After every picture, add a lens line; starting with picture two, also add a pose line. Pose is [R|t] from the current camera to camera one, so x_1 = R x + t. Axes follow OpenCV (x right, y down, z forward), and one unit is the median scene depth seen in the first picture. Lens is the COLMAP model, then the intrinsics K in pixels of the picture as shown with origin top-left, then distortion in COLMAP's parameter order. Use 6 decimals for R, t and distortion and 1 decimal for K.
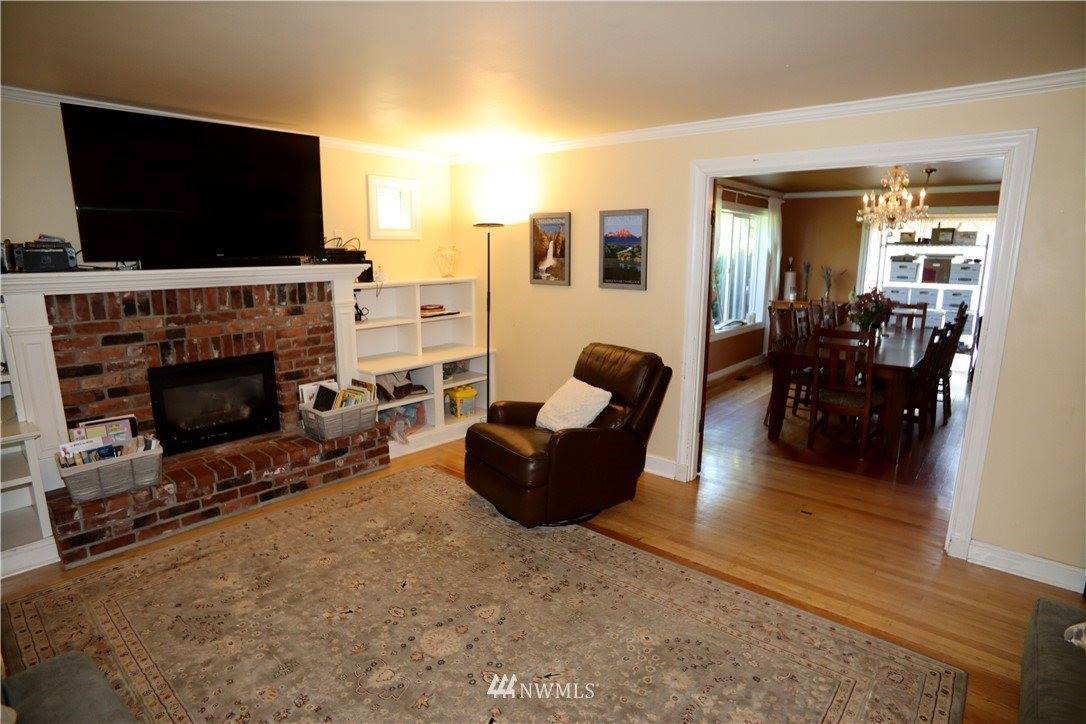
lens RADIAL K [[566.9, 0, 538.5], [0, 566.9, 359.8], [0, 0, 1]] dist [-0.042856, 0.002237]
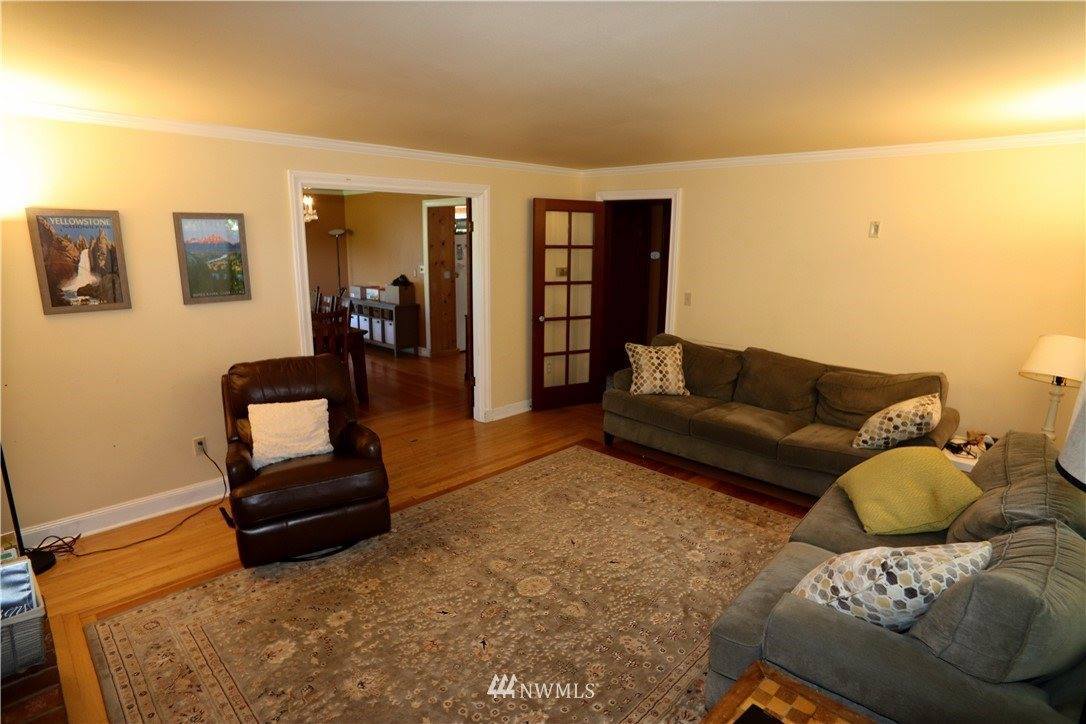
lens RADIAL K [[566.9, 0, 536.9], [0, 566.9, 365.6], [0, 0, 1]] dist [-0.042856, 0.002237]
pose [[0.069345, -0.234170, 0.969719, -0.690476], [0.173864, 0.960020, 0.219394, -0.134258], [-0.982325, 0.153385, 0.107287, 0.428333]]
